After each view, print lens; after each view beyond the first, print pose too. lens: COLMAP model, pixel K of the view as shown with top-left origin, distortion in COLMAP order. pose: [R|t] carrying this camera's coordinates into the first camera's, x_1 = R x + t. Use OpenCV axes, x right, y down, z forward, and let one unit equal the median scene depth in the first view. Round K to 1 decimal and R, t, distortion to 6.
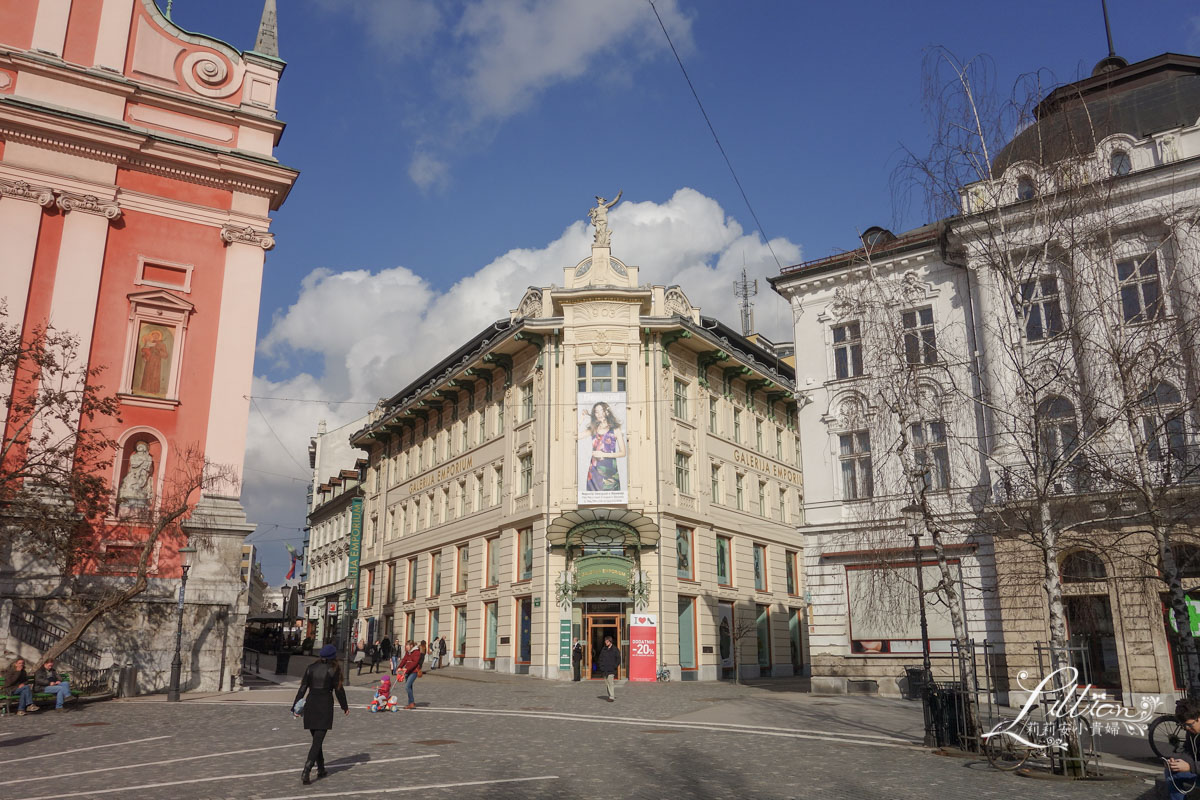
lens RADIAL K [[952.4, 0, 599.1], [0, 952.4, 400.2], [0, 0, 1]] dist [0.009101, -0.000781]
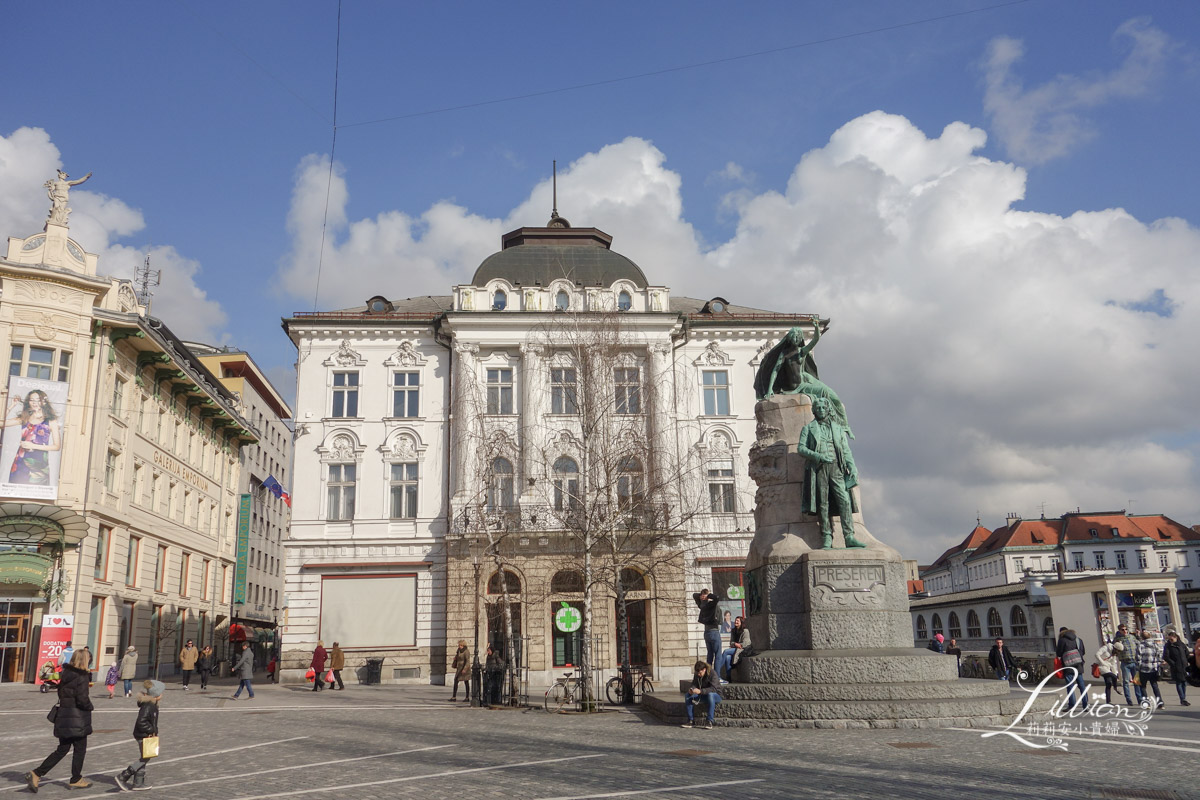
lens RADIAL K [[952.4, 0, 600.8], [0, 952.4, 399.9], [0, 0, 1]] dist [0.009101, -0.000781]
pose [[0.759334, 0.145856, 0.634144, -0.178180], [-0.146935, 0.987817, -0.051260, -0.022216], [-0.633895, -0.054255, 0.771514, -0.086068]]
